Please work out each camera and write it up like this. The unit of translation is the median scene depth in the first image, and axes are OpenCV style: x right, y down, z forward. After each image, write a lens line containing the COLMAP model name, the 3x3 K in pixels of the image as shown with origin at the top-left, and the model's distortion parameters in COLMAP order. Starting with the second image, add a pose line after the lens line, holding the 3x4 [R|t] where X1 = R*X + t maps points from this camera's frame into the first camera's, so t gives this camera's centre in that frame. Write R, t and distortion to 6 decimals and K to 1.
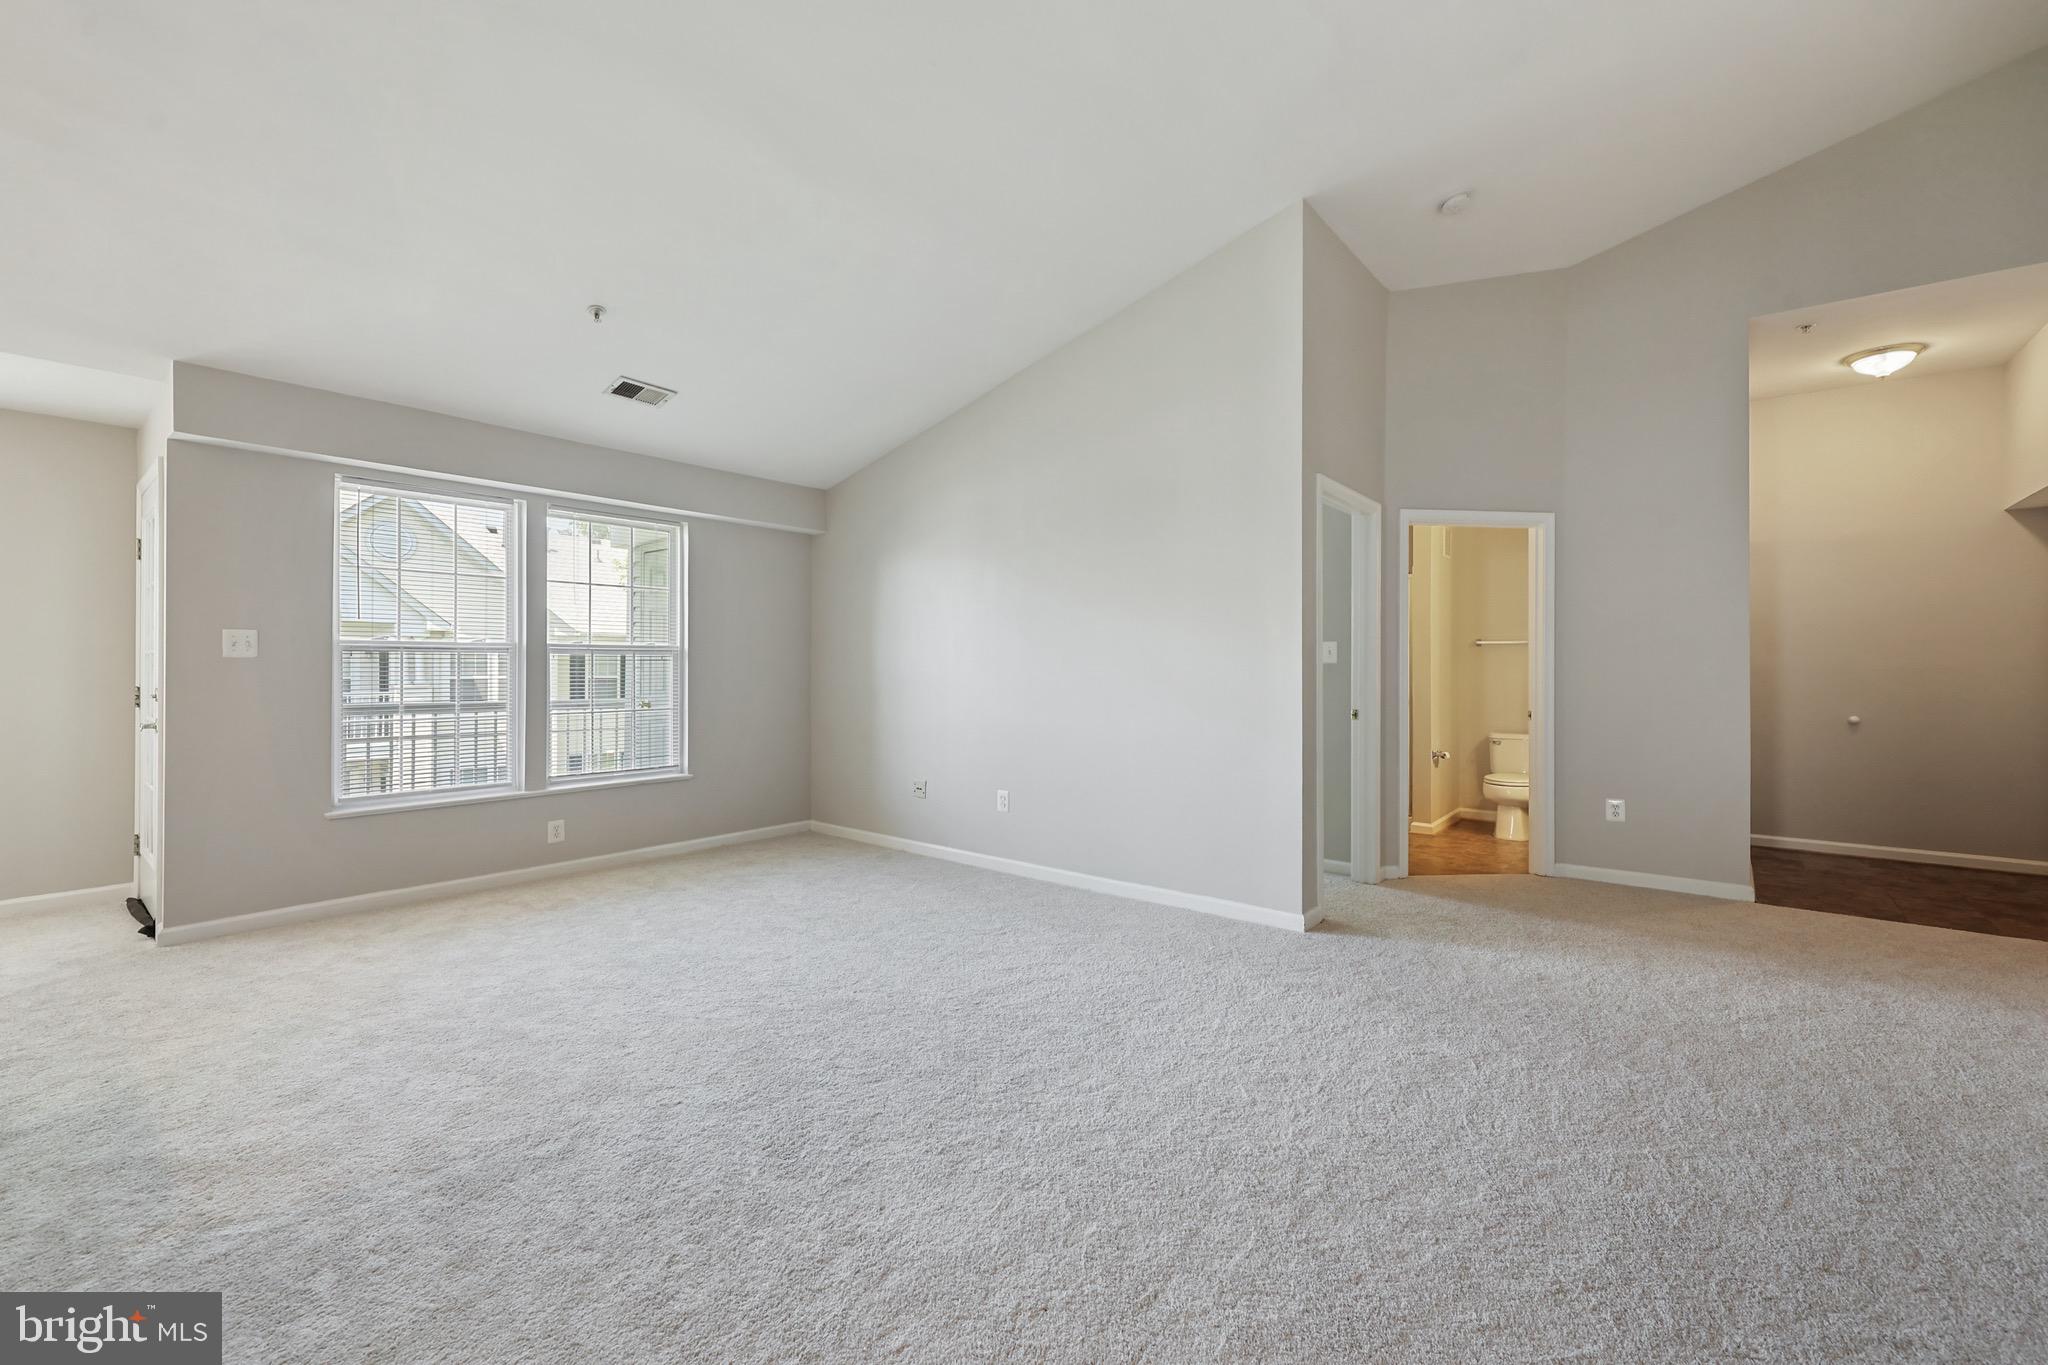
lens RADIAL K [[826.5, 0, 1029.0], [0, 826.5, 683.8], [0, 0, 1]] dist [0.000076, -0.000201]
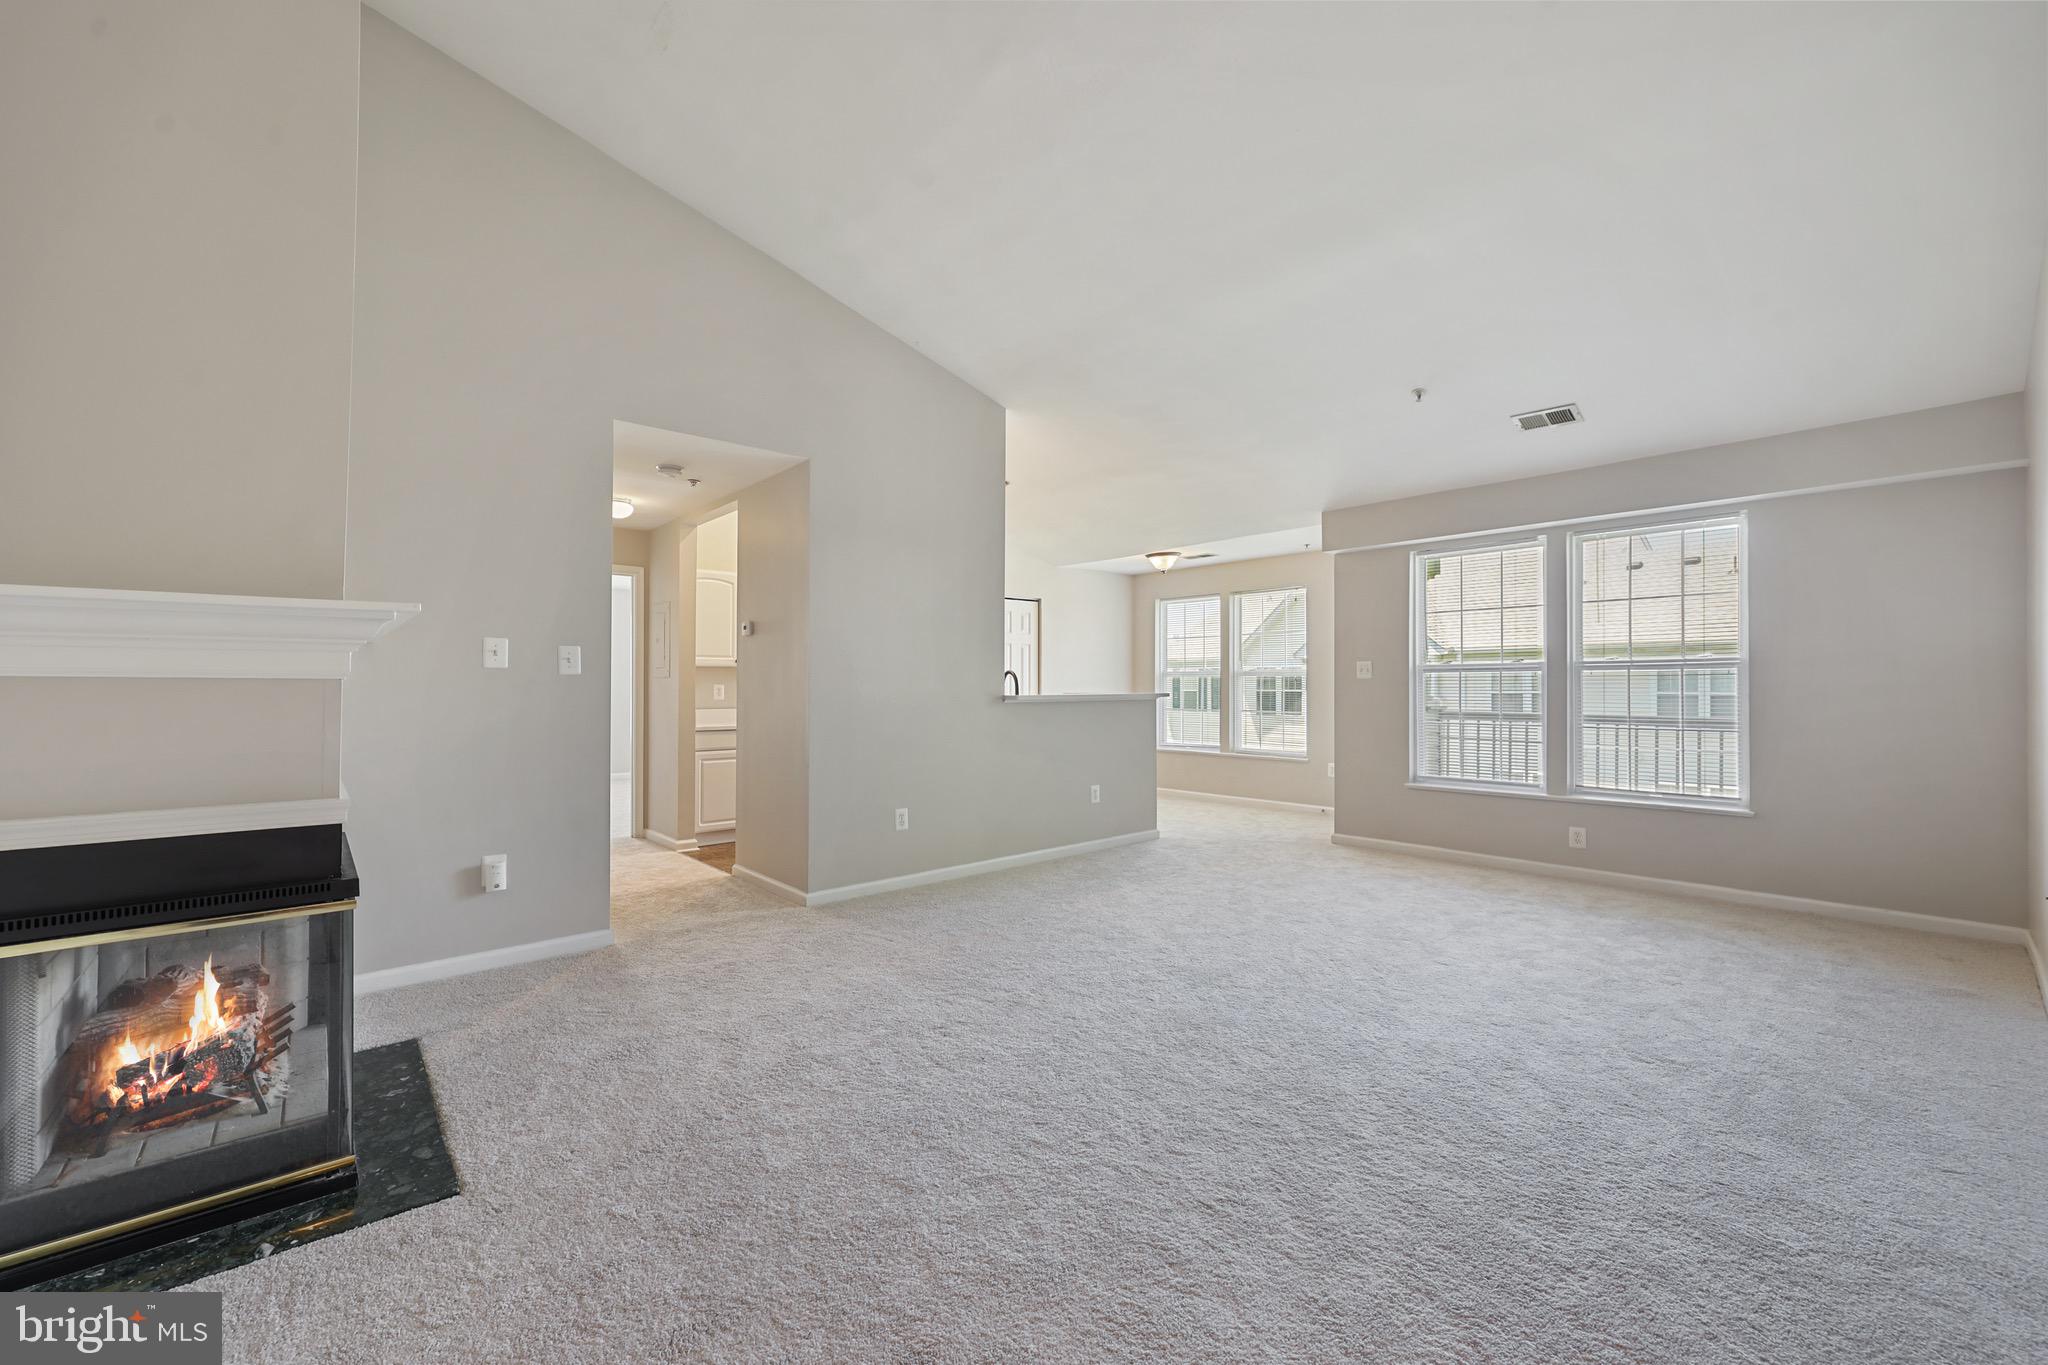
lens RADIAL K [[826.5, 0, 1029.0], [0, 826.5, 683.8], [0, 0, 1]] dist [0.000076, -0.000201]
pose [[-0.140868, -0.003264, -0.990023, 0.603976], [-0.013447, 0.999909, -0.001383, -0.008558], [0.989937, 0.013118, -0.140899, 0.467872]]
